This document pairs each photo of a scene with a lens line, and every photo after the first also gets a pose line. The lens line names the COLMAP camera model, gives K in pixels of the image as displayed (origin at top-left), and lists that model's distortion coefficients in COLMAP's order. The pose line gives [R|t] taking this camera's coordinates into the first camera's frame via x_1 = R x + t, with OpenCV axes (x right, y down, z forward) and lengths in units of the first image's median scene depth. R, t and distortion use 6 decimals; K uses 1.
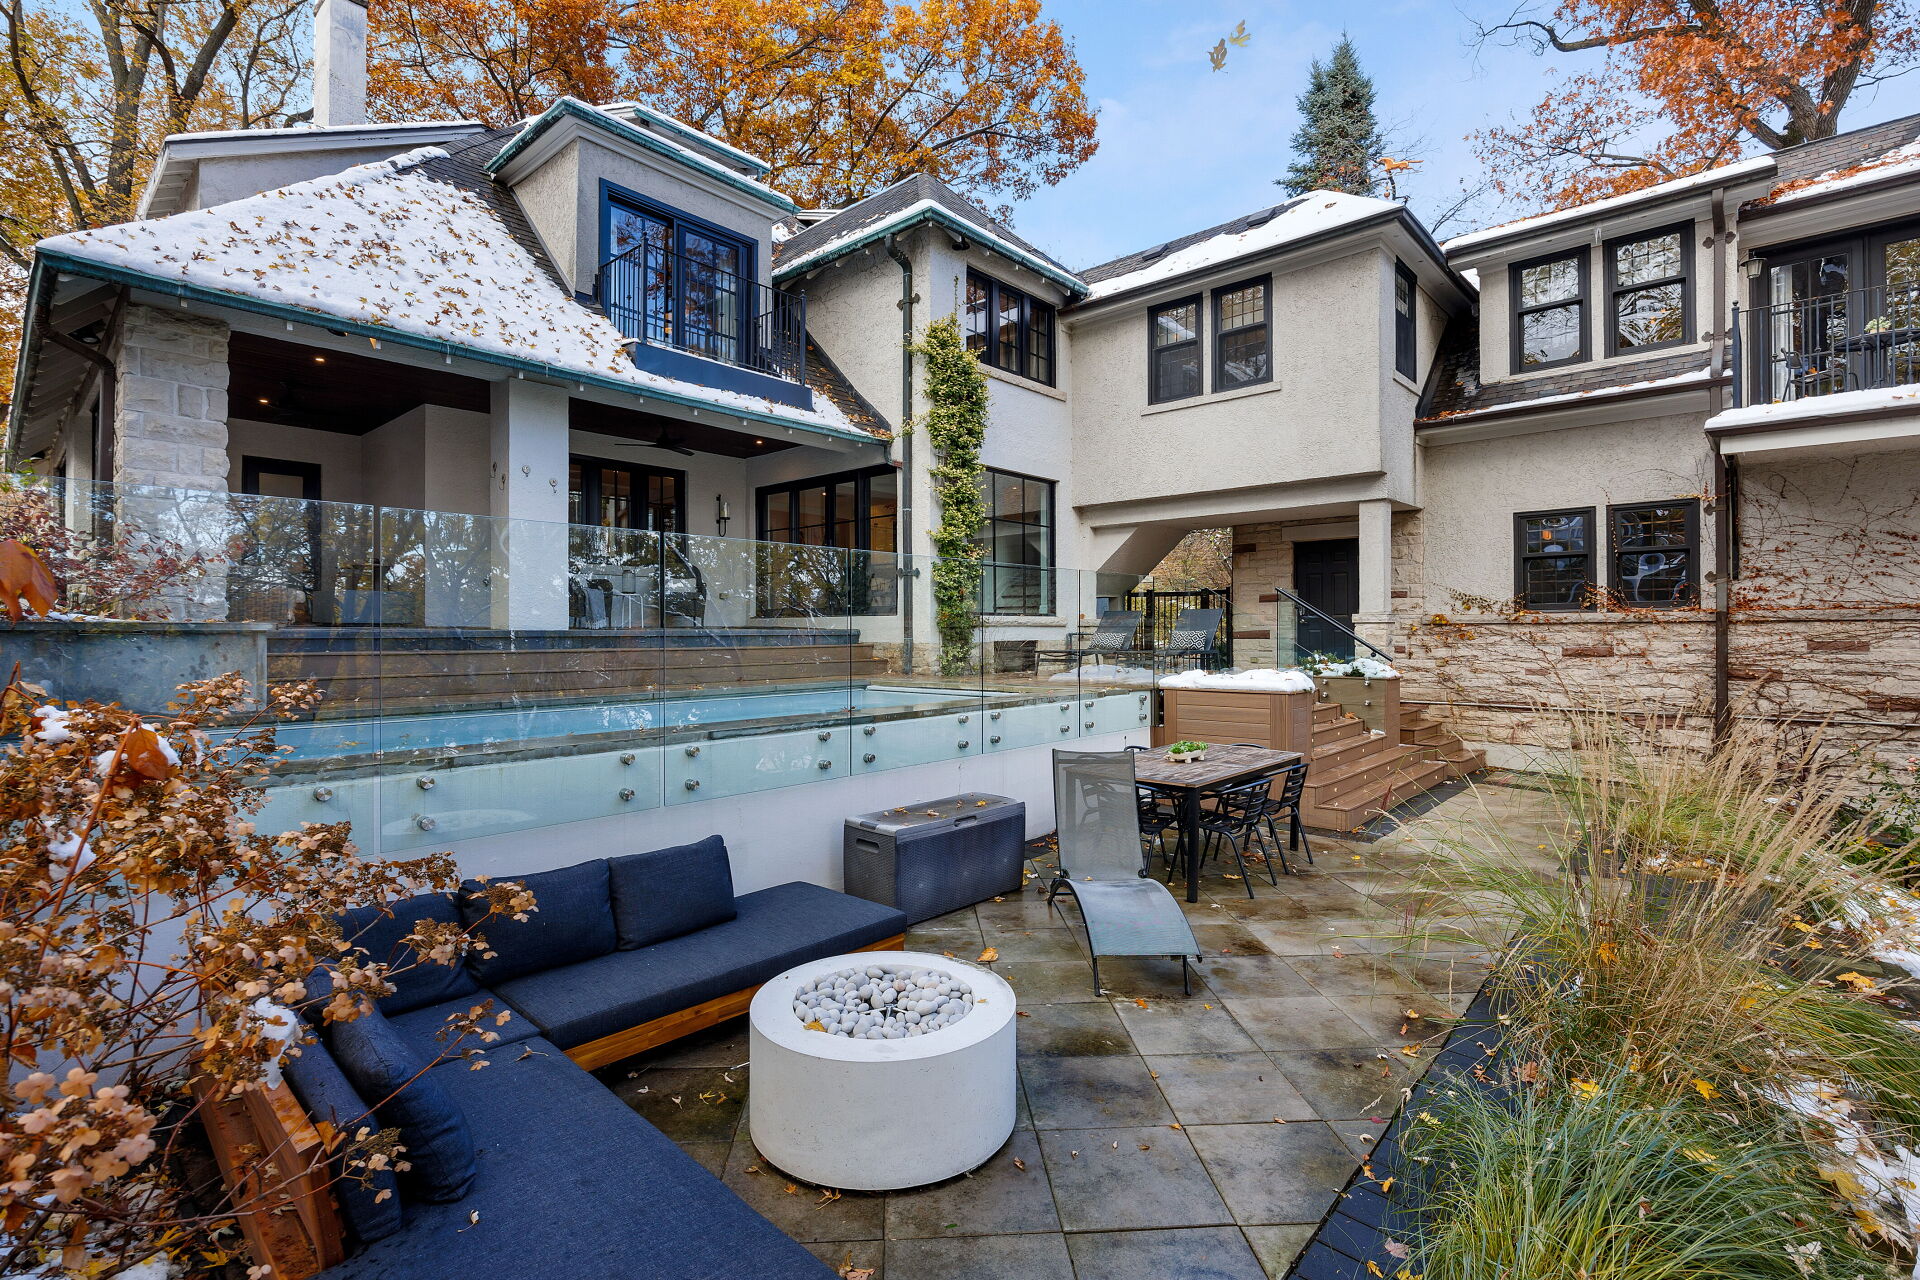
lens RADIAL K [[881.4, 0, 954.1], [0, 881.4, 630.3], [0, 0, 1]] dist [-0.011981, -0.001013]
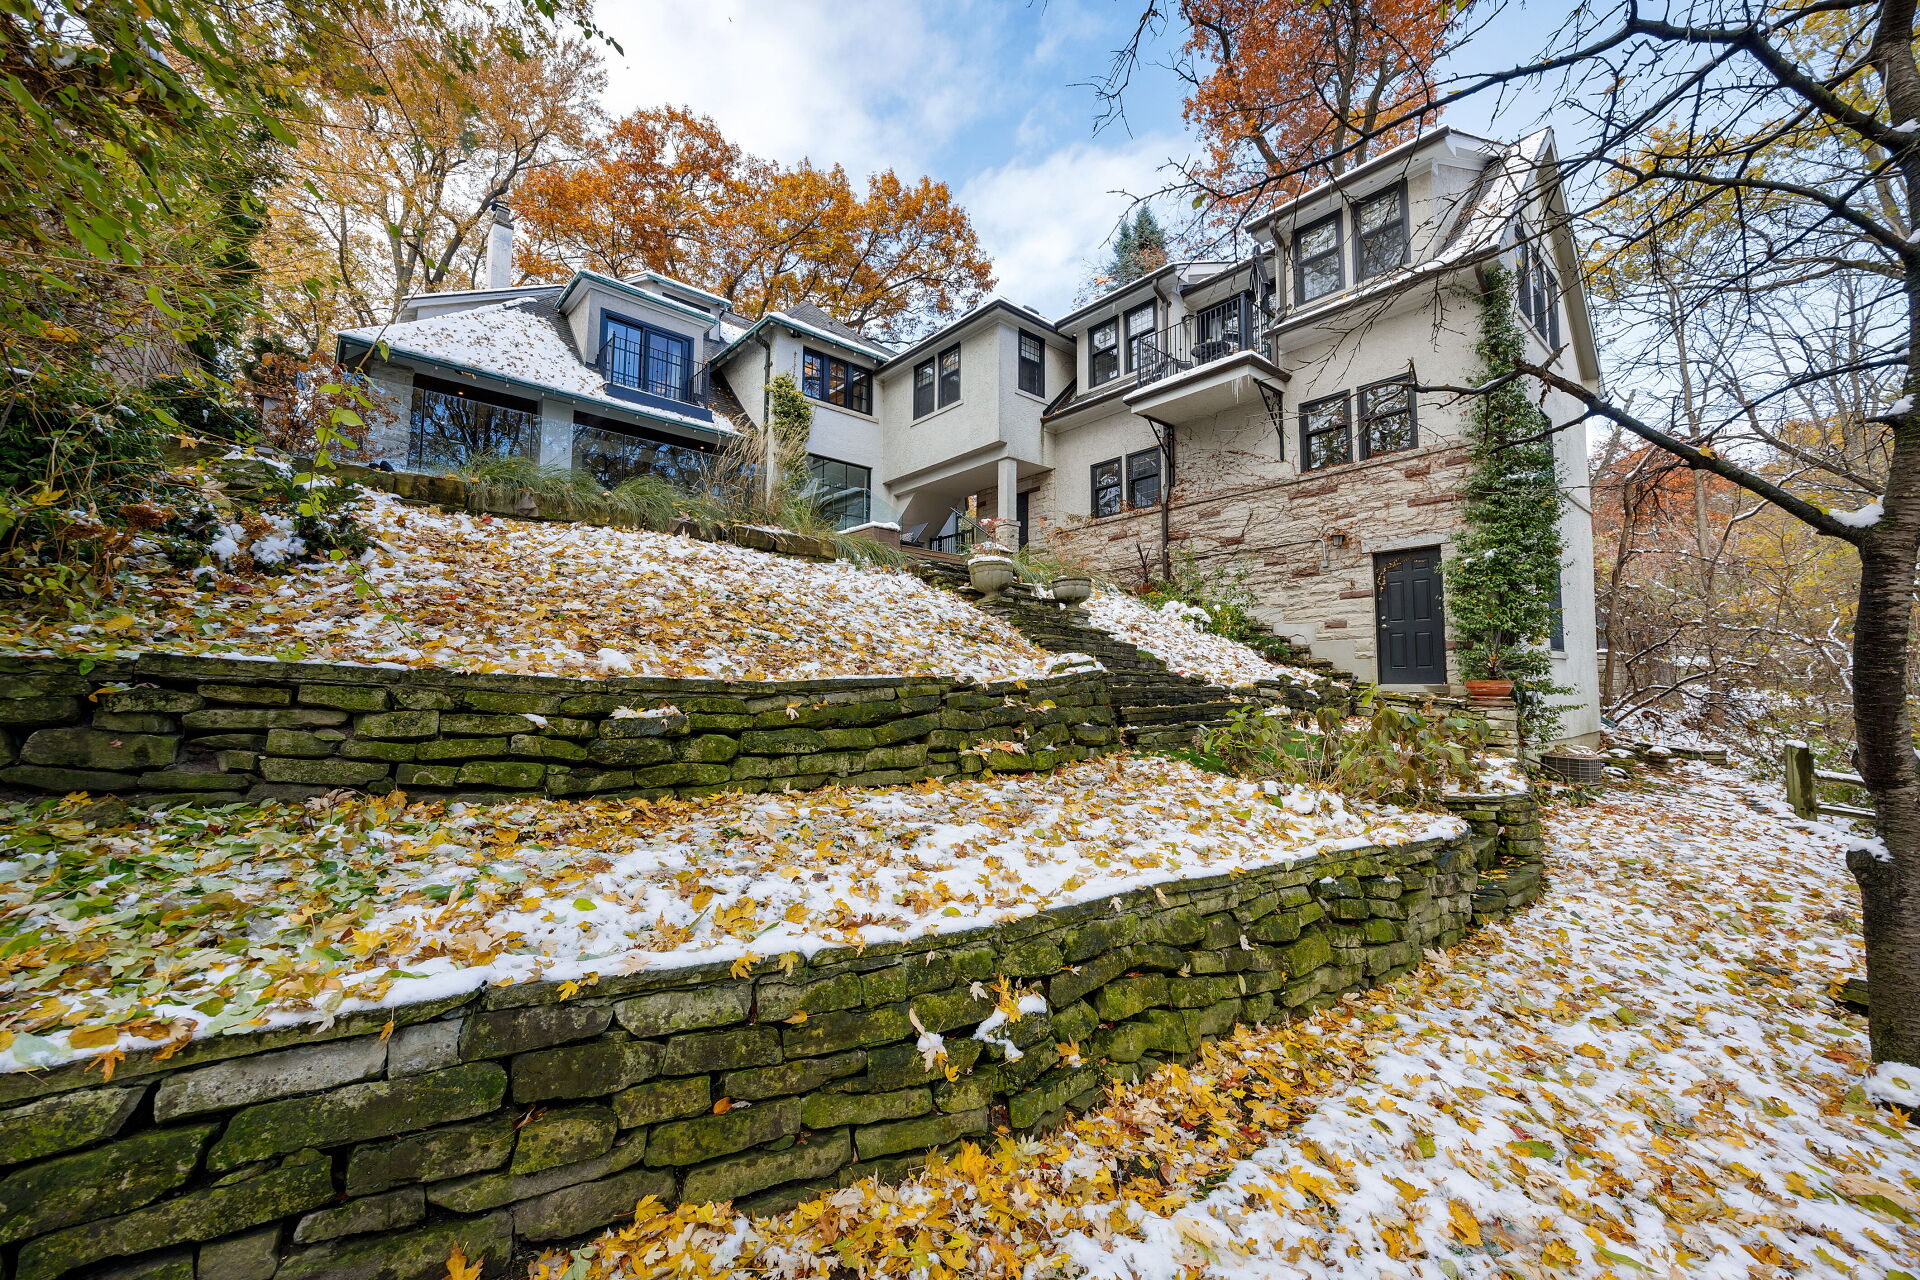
lens RADIAL K [[748.6, 0, 964.9], [0, 748.6, 634.3], [0, 0, 1]] dist [-0.003257, -0.000161]
pose [[0.992721, 0.000002, -0.120434, 0.611972], [-0.009509, 0.996880, -0.078361, 0.349211], [0.120058, 0.078936, 0.989624, -0.528521]]
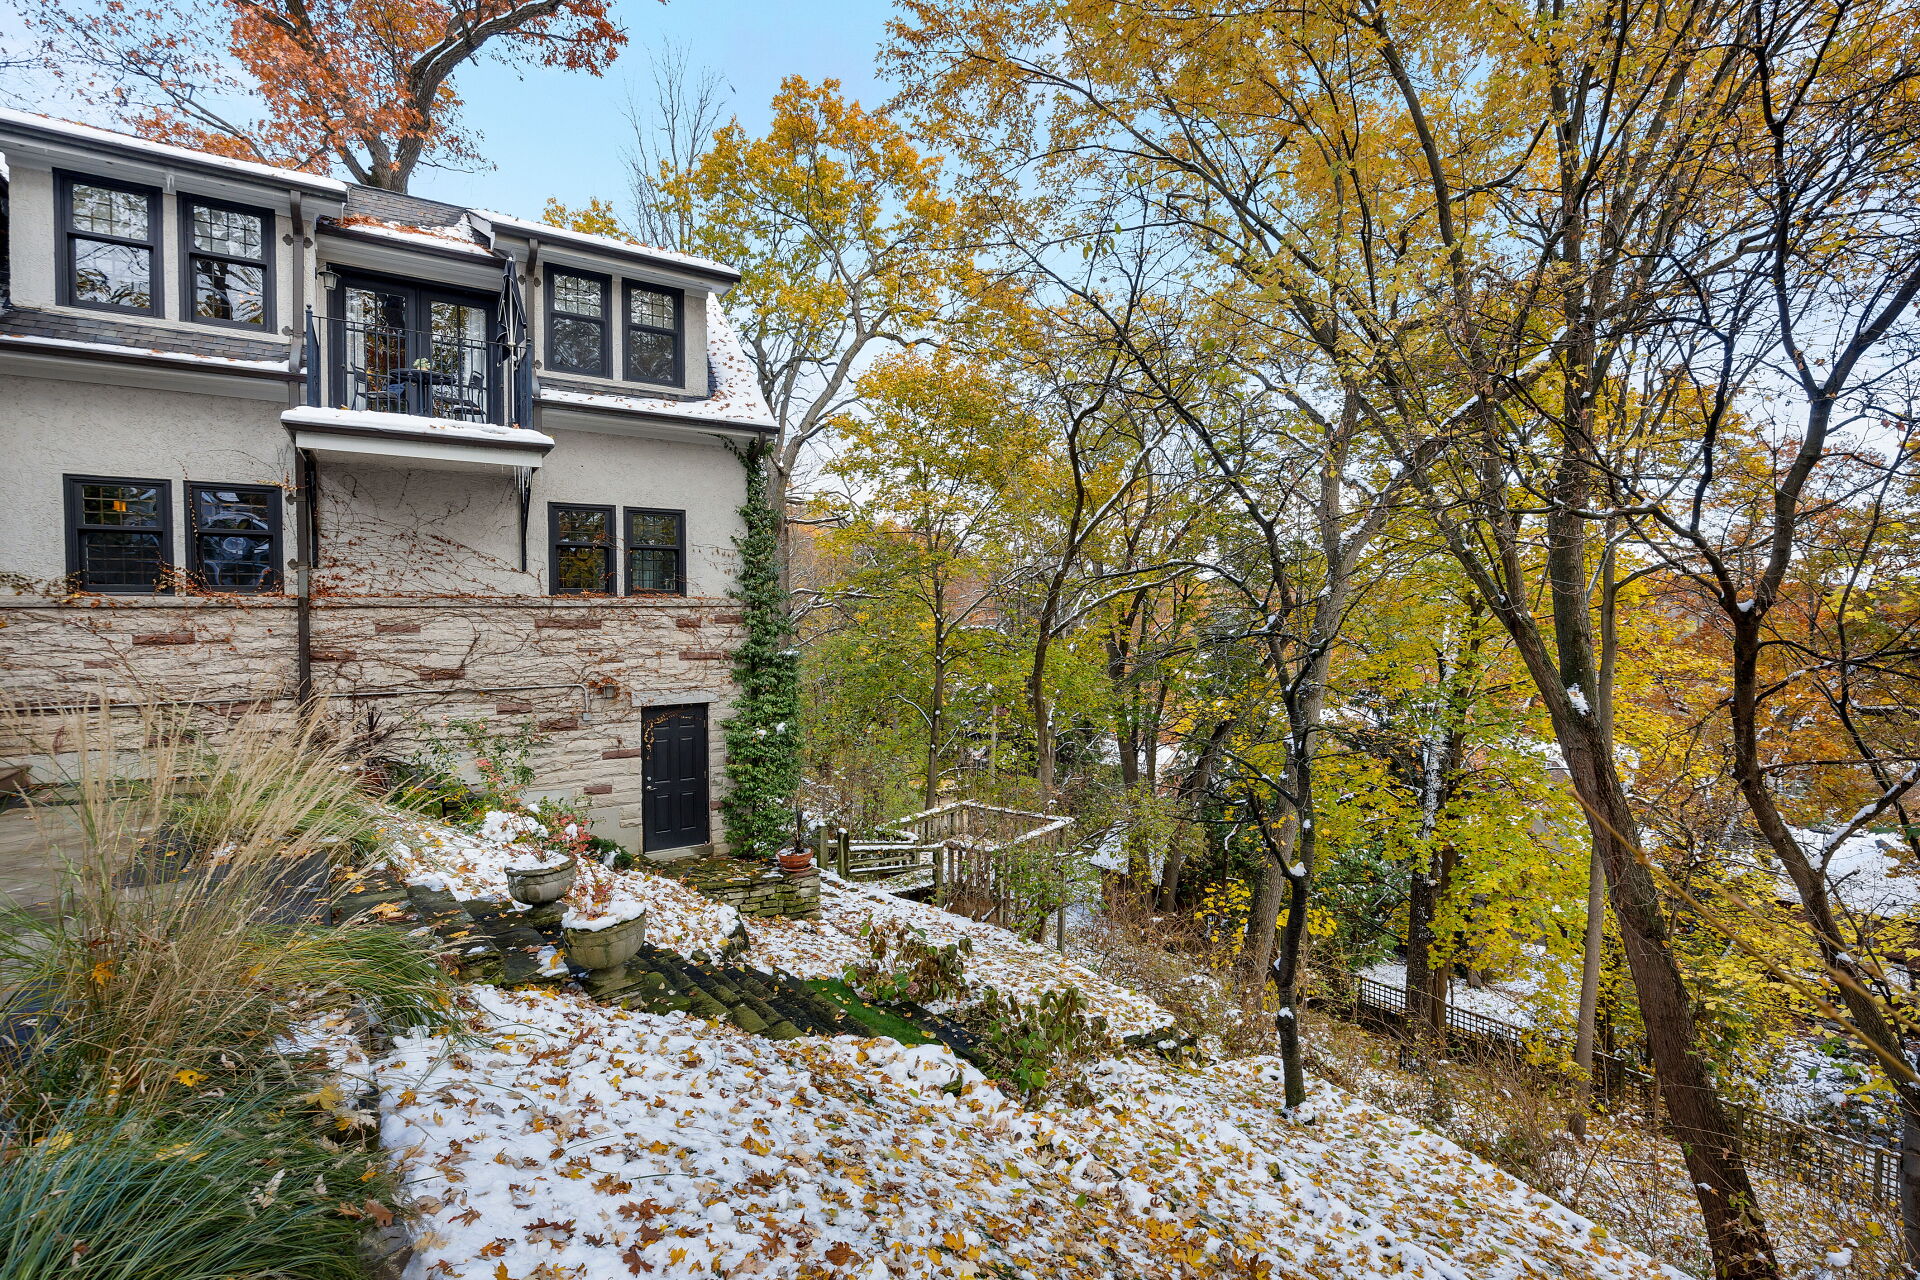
lens RADIAL K [[880.2, 0, 964.1], [0, 880.2, 635.1], [0, 0, 1]] dist [-0.004225, -0.000950]
pose [[0.226168, -0.021589, 0.973849, 0.024874], [0.001608, 0.999761, 0.021790, 0.001911], [-0.974087, -0.003363, 0.226149, -0.016484]]
